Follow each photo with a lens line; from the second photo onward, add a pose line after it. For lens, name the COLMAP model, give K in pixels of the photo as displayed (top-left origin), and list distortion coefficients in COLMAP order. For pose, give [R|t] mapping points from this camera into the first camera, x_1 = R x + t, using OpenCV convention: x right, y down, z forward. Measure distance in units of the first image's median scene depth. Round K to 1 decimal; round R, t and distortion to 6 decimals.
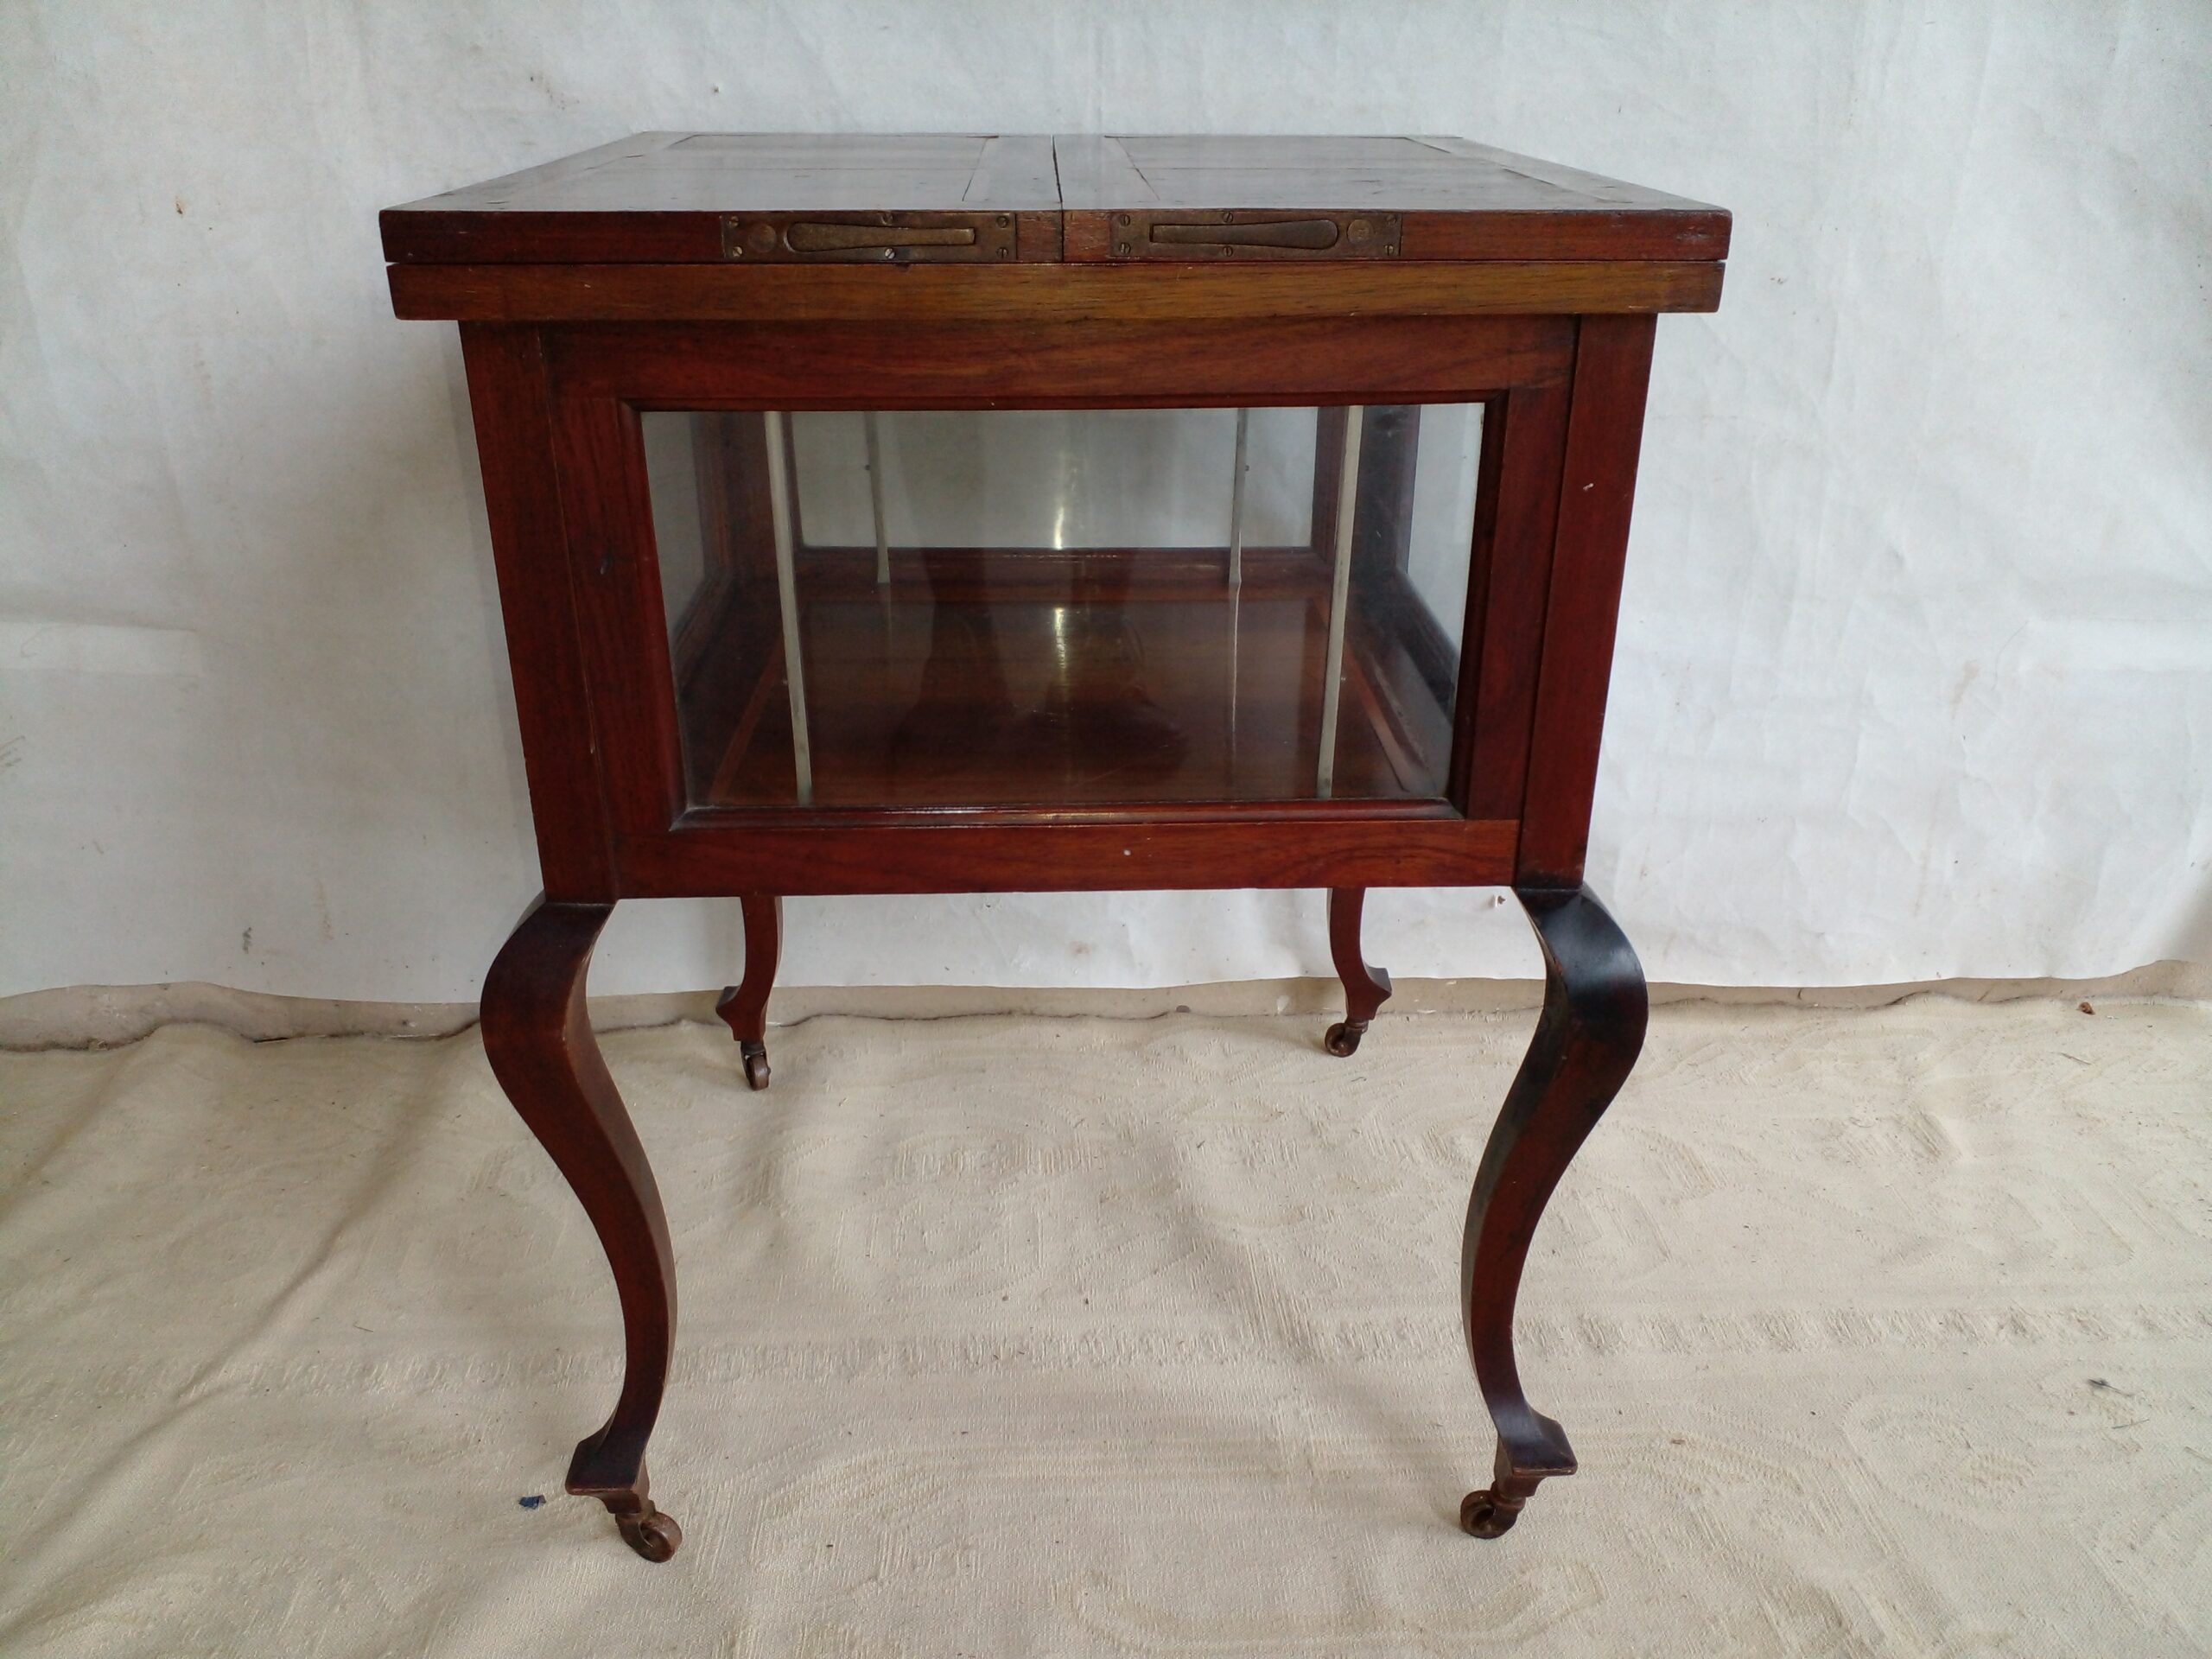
lens RADIAL K [[1791.5, 0, 1107.4], [0, 1791.5, 872.6], [0, 0, 1]] dist [0.006332, -0.020161]
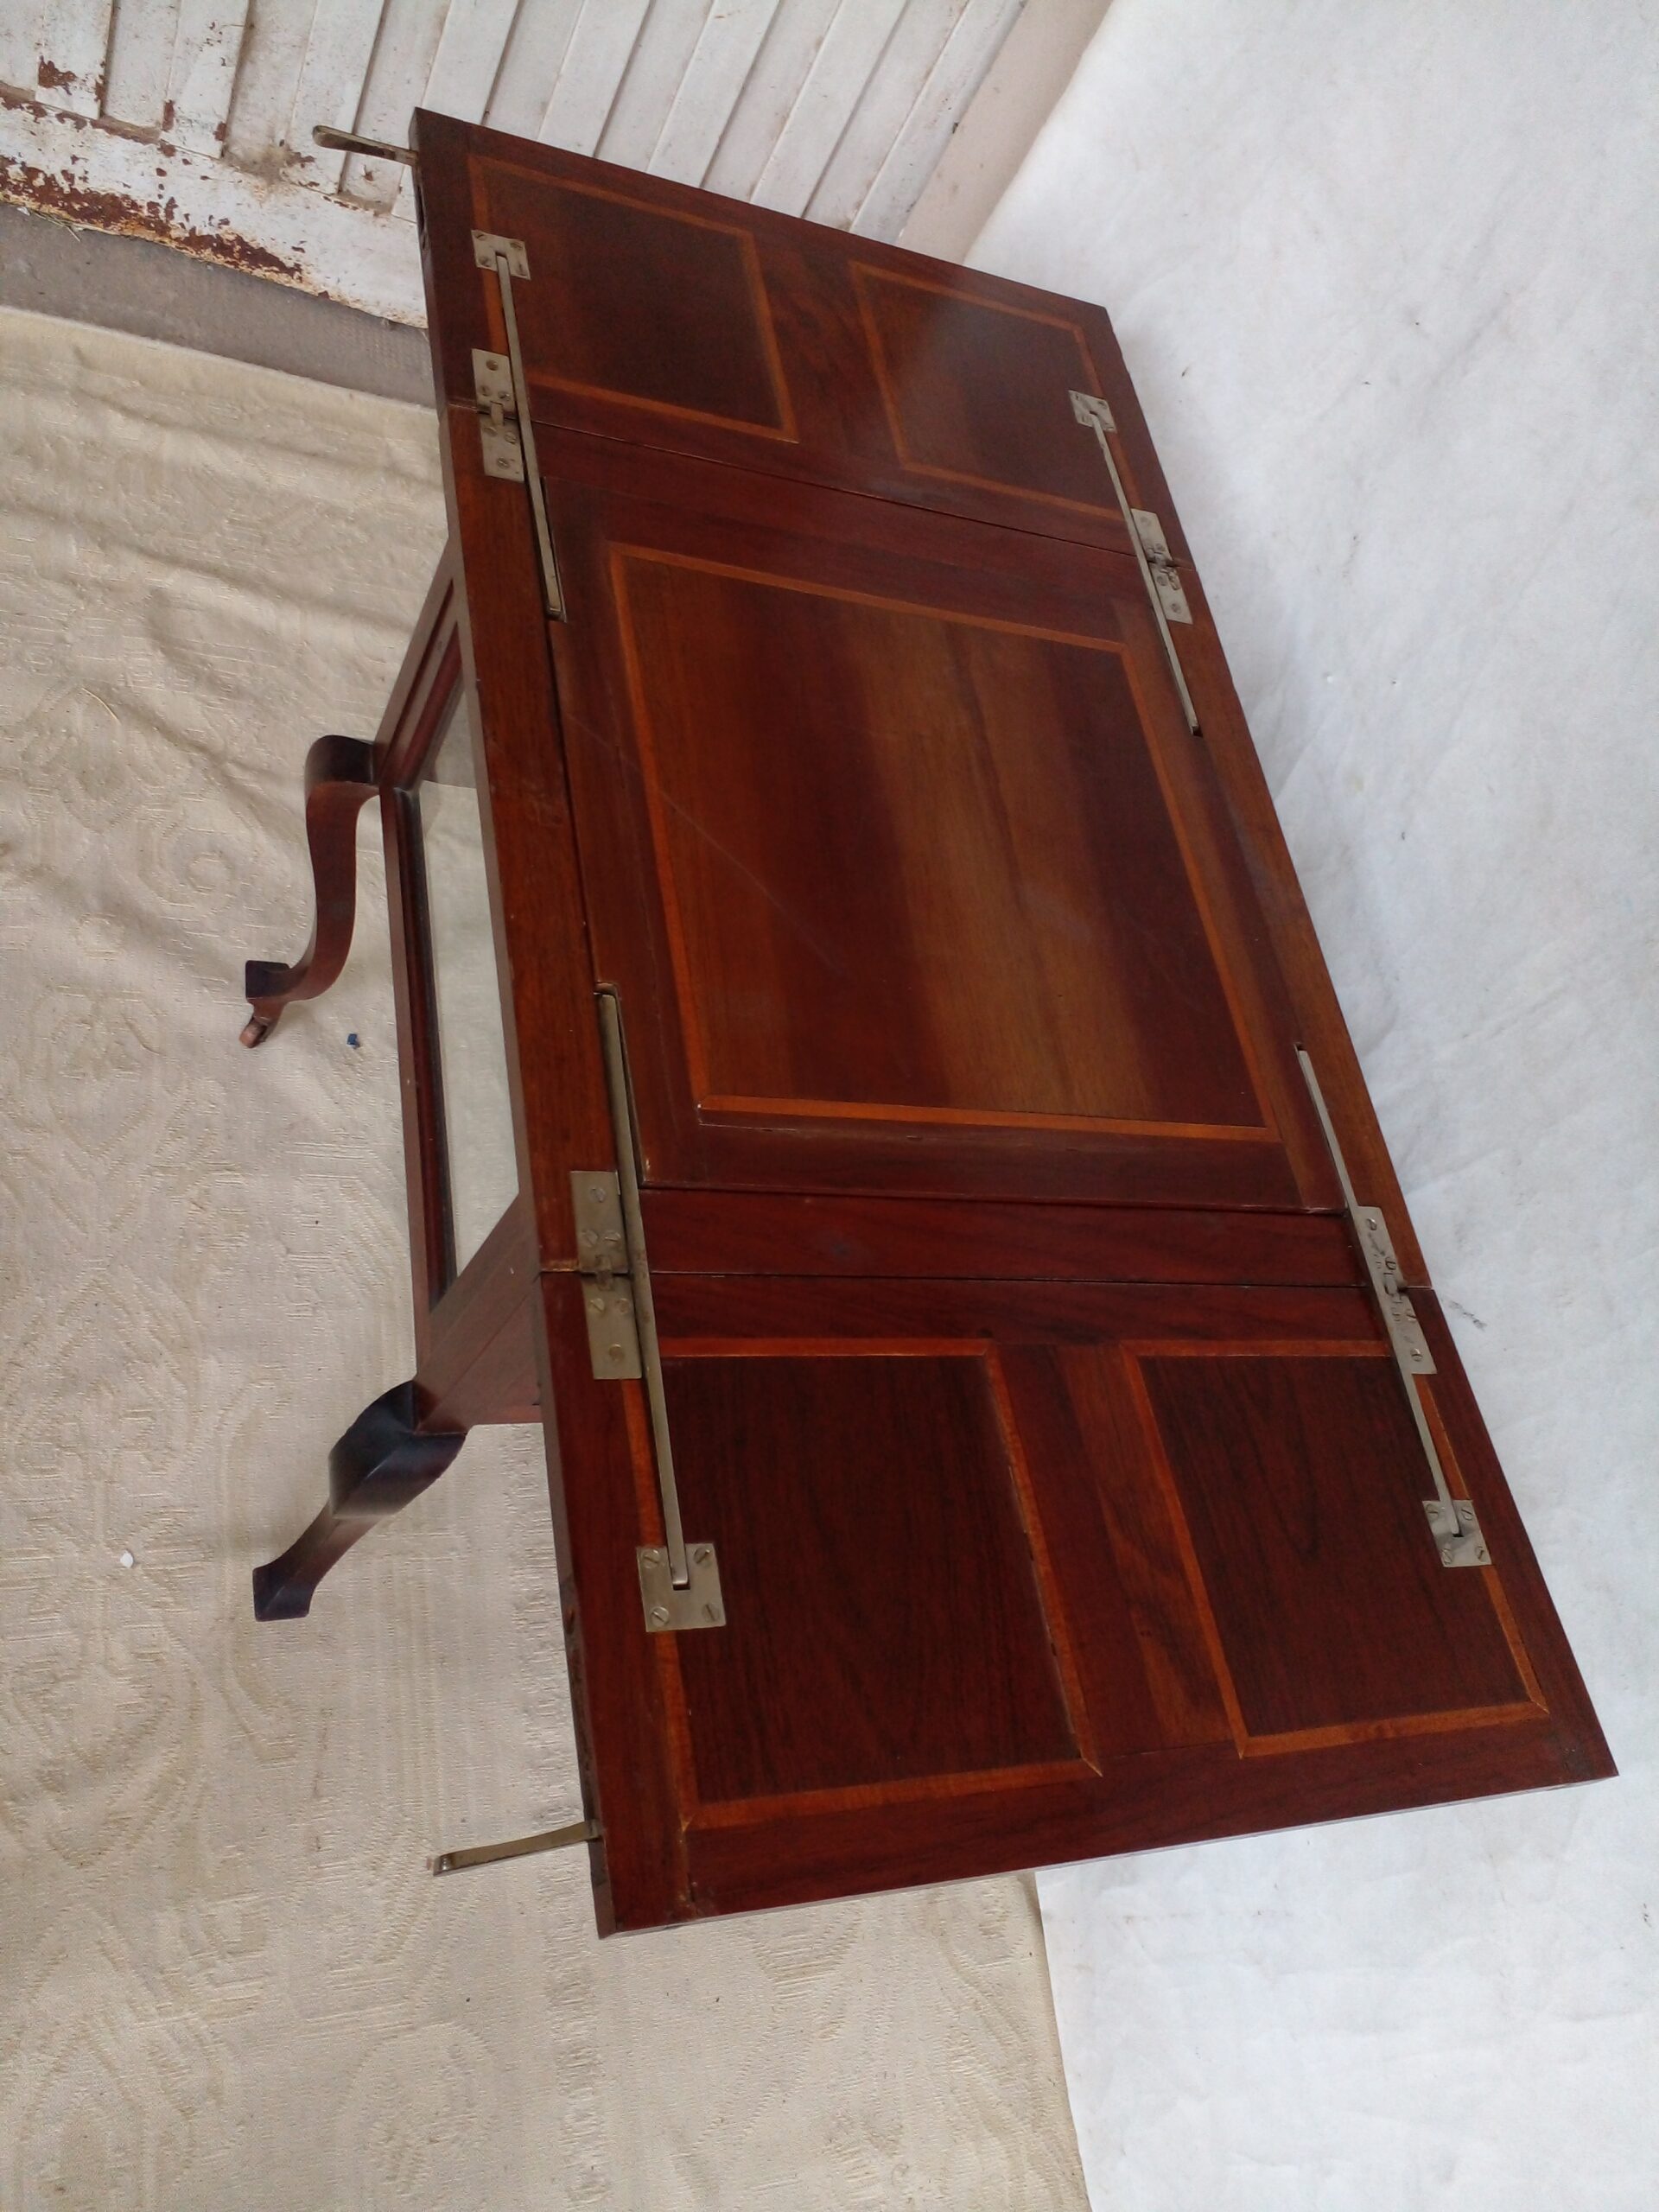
lens RADIAL K [[1791.5, 0, 780.2], [0, 1791.5, 1101.9], [0, 0, 1]] dist [0.006332, -0.020161]
pose [[0.116167, 0.883737, -0.453336, 0.400671], [-0.756932, 0.374293, 0.535686, -0.631332], [0.643086, 0.280916, 0.712409, 0.141745]]
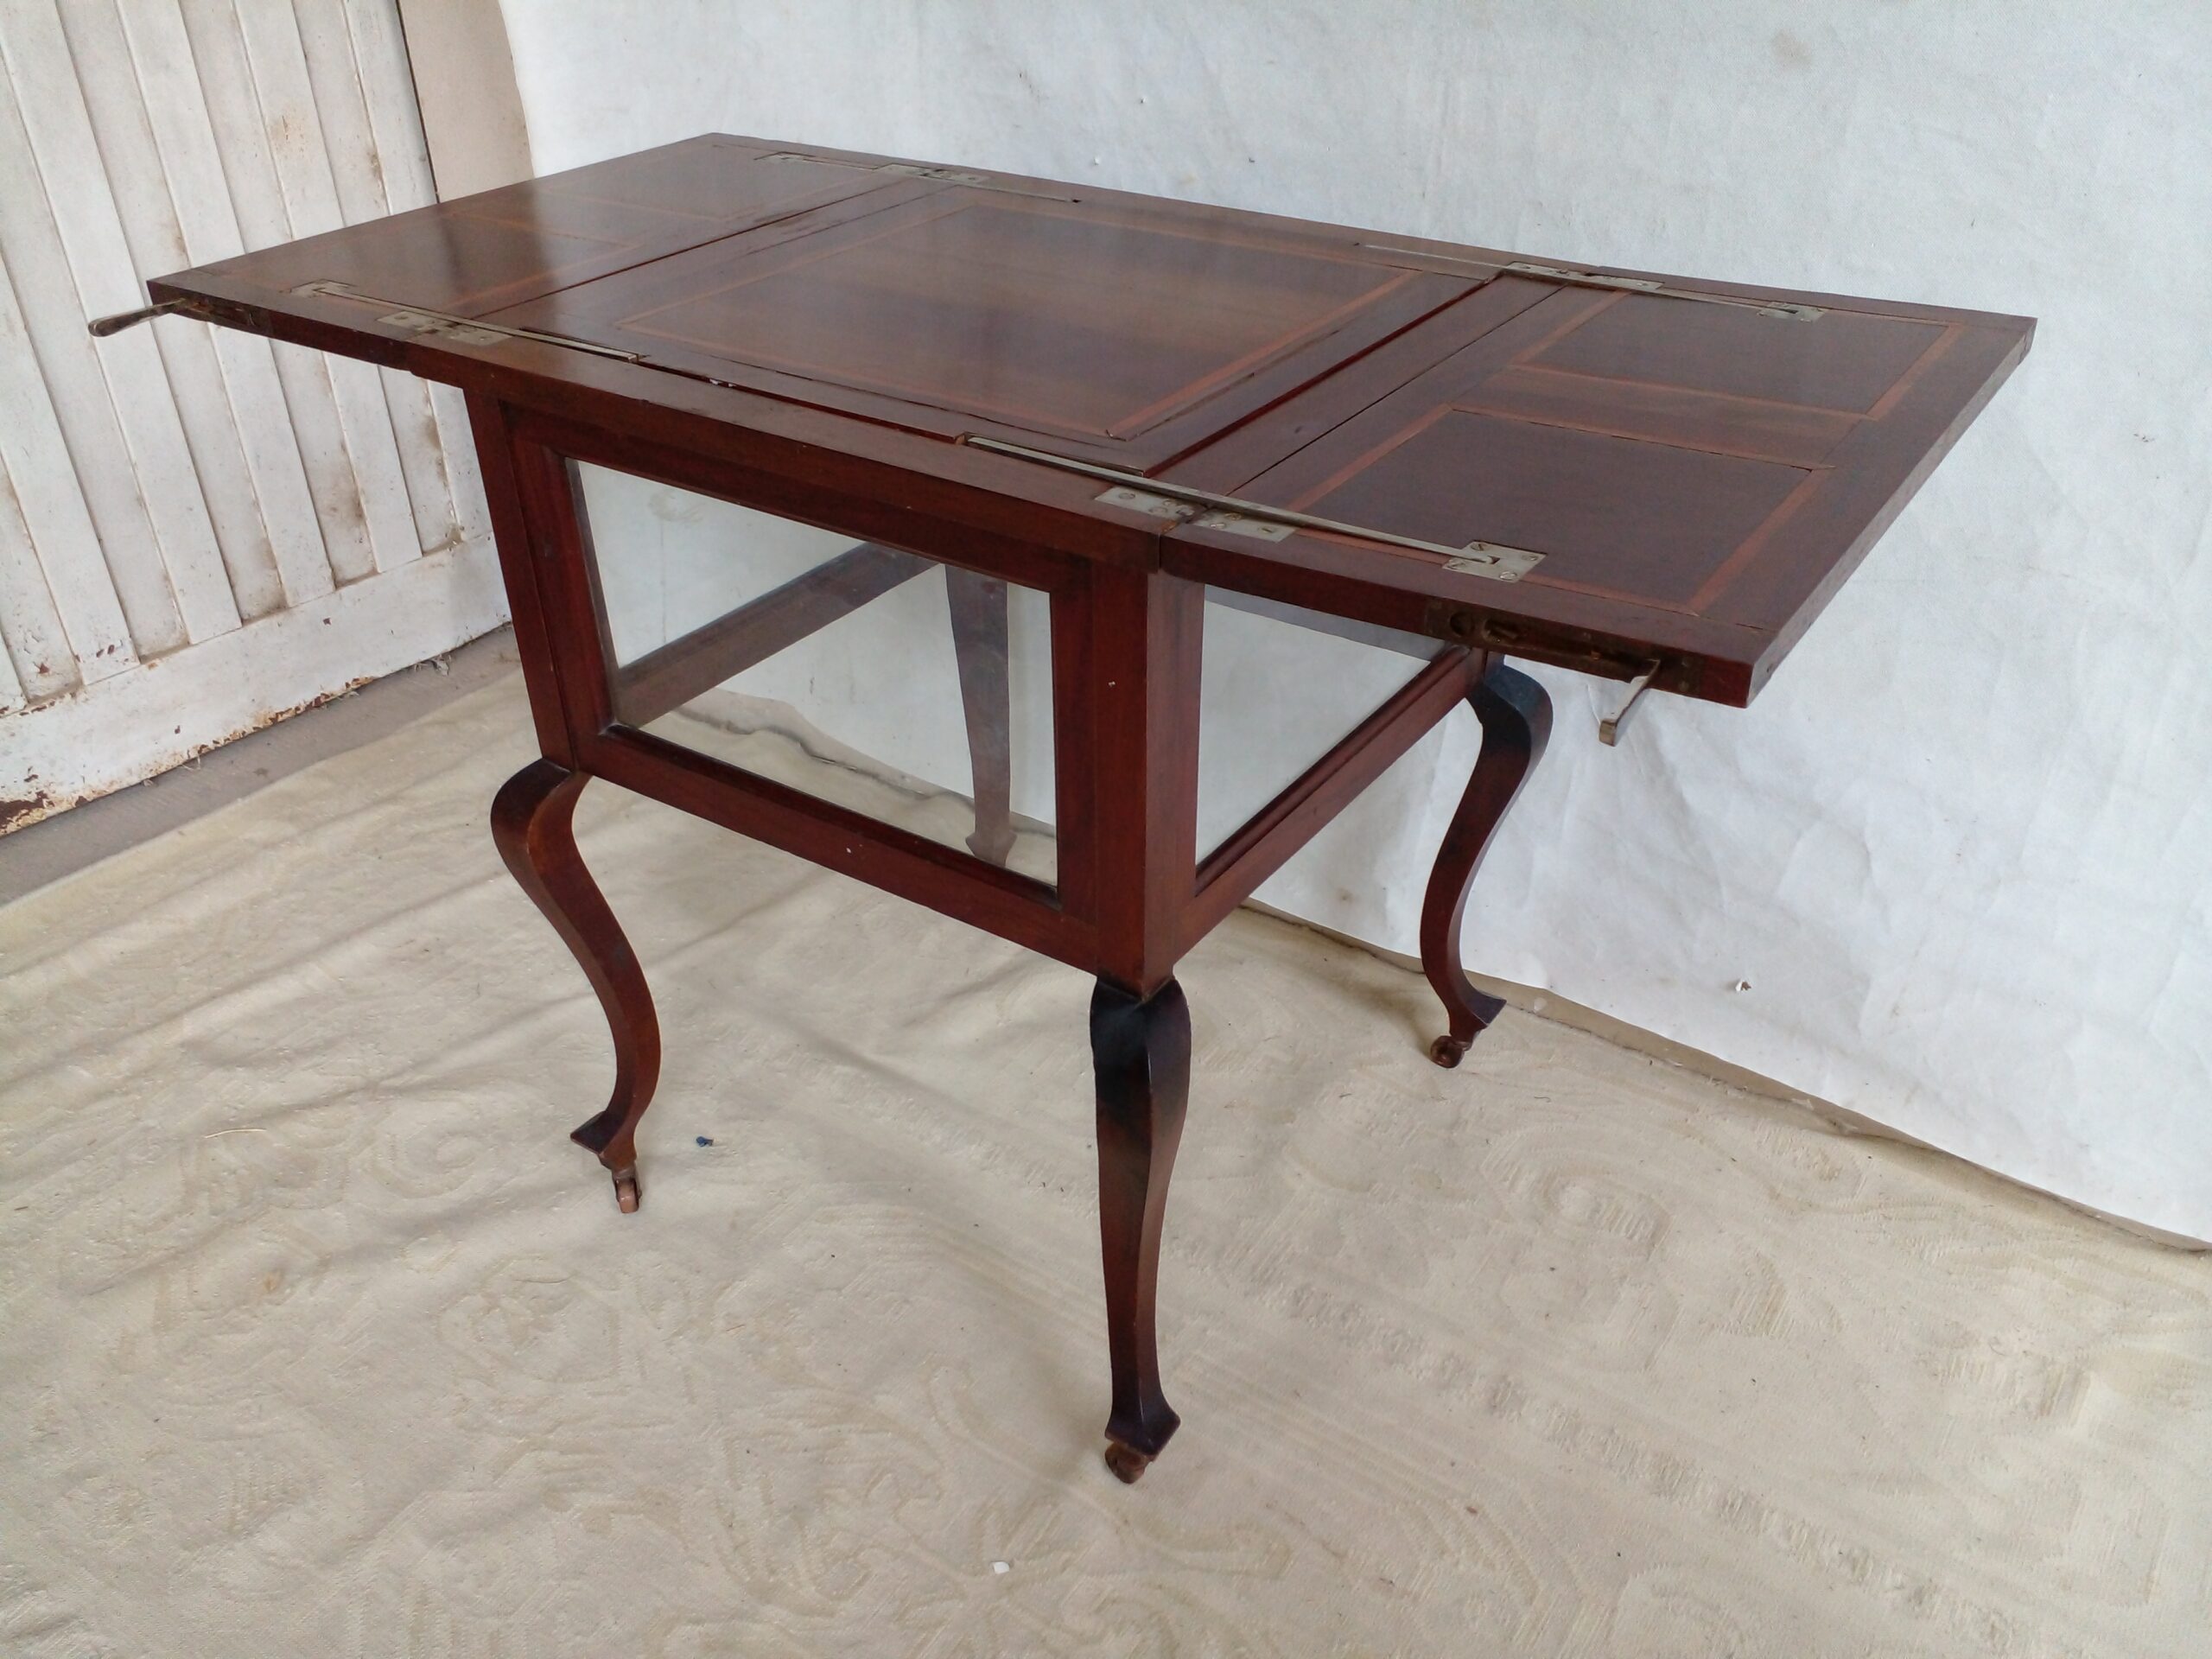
lens RADIAL K [[1791.5, 0, 1104.1], [0, 1791.5, 878.9], [0, 0, 1]] dist [0.006332, -0.020161]
pose [[0.802870, 0.321305, -0.502159, 0.513857], [-0.244916, 0.945735, 0.213545, -0.203562], [0.543522, -0.048462, 0.837995, -0.014298]]
